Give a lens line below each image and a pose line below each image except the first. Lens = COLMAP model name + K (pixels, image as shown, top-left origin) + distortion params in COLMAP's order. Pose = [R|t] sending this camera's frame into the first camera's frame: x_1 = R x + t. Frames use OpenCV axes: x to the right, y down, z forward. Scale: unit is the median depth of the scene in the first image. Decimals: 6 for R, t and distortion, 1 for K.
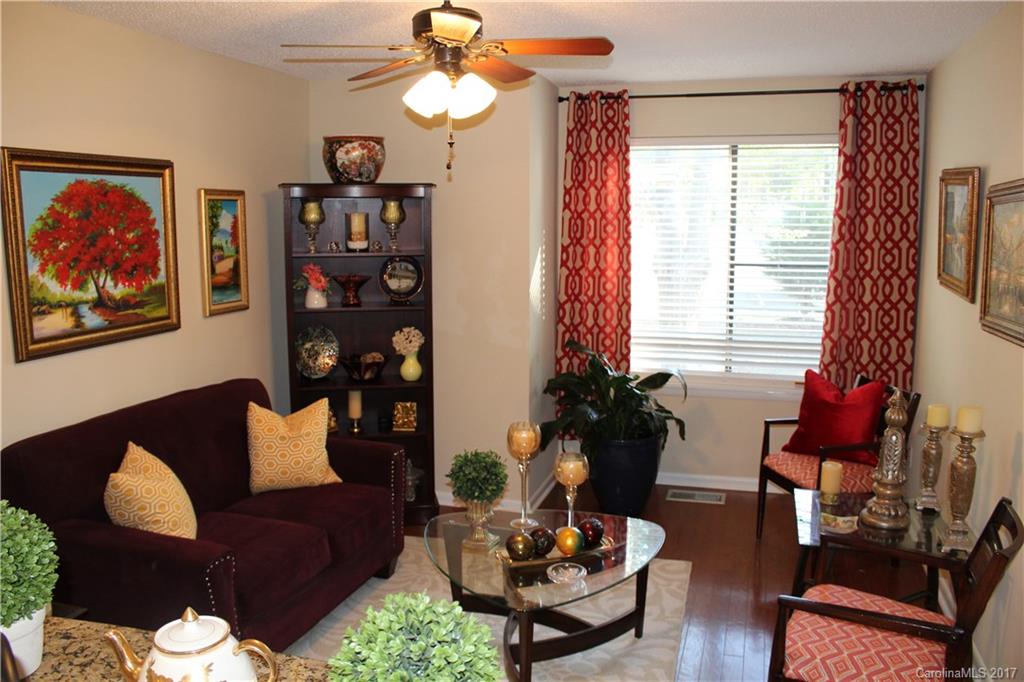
lens RADIAL K [[873.6, 0, 512.0], [0, 873.6, 341.0], [0, 0, 1]] dist [-0.185751, 0.218088]
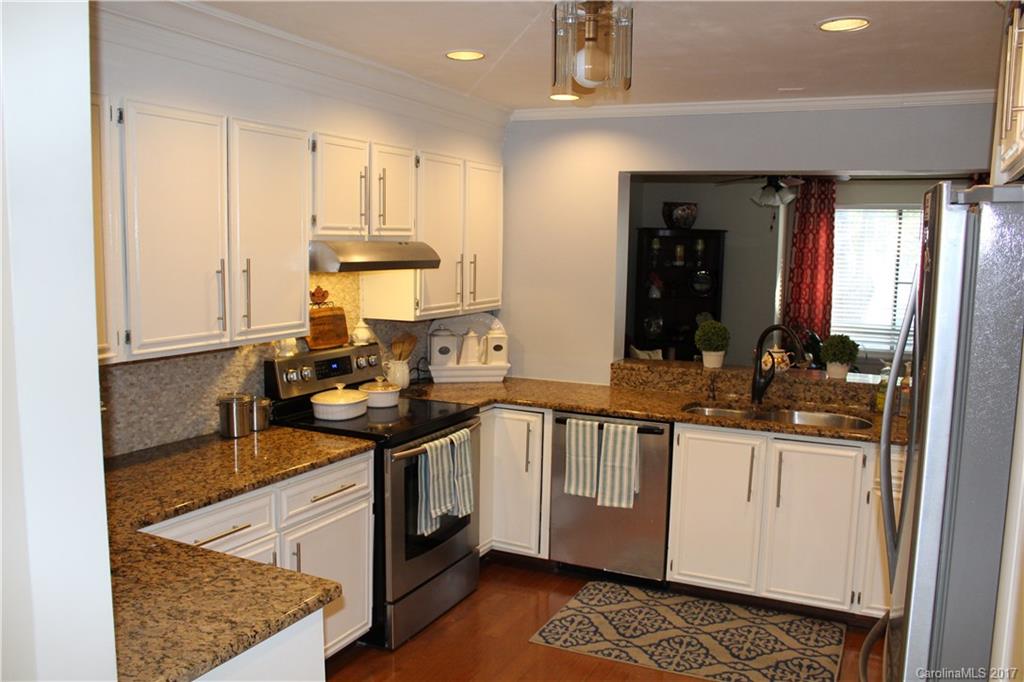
lens RADIAL K [[873.6, 0, 512.0], [0, 873.6, 341.0], [0, 0, 1]] dist [-0.185751, 0.218088]
pose [[0.986472, 0.037333, -0.159622, -0.201121], [-0.042903, 0.998580, -0.031592, 0.103047], [0.158216, 0.038013, 0.986673, -0.688864]]
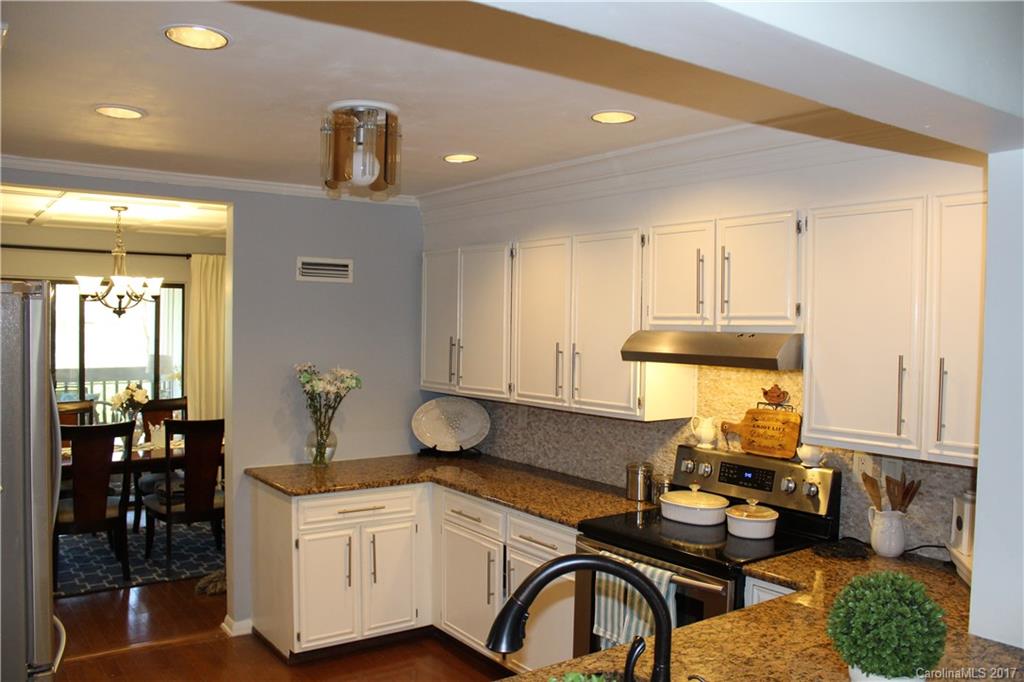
lens RADIAL K [[873.6, 0, 512.0], [0, 873.6, 341.0], [0, 0, 1]] dist [-0.185751, 0.218088]
pose [[-0.607056, 0.010560, -0.794589, 0.682827], [-0.131832, 0.984718, 0.113805, -0.262077], [0.783647, 0.173838, -0.596387, 1.685733]]
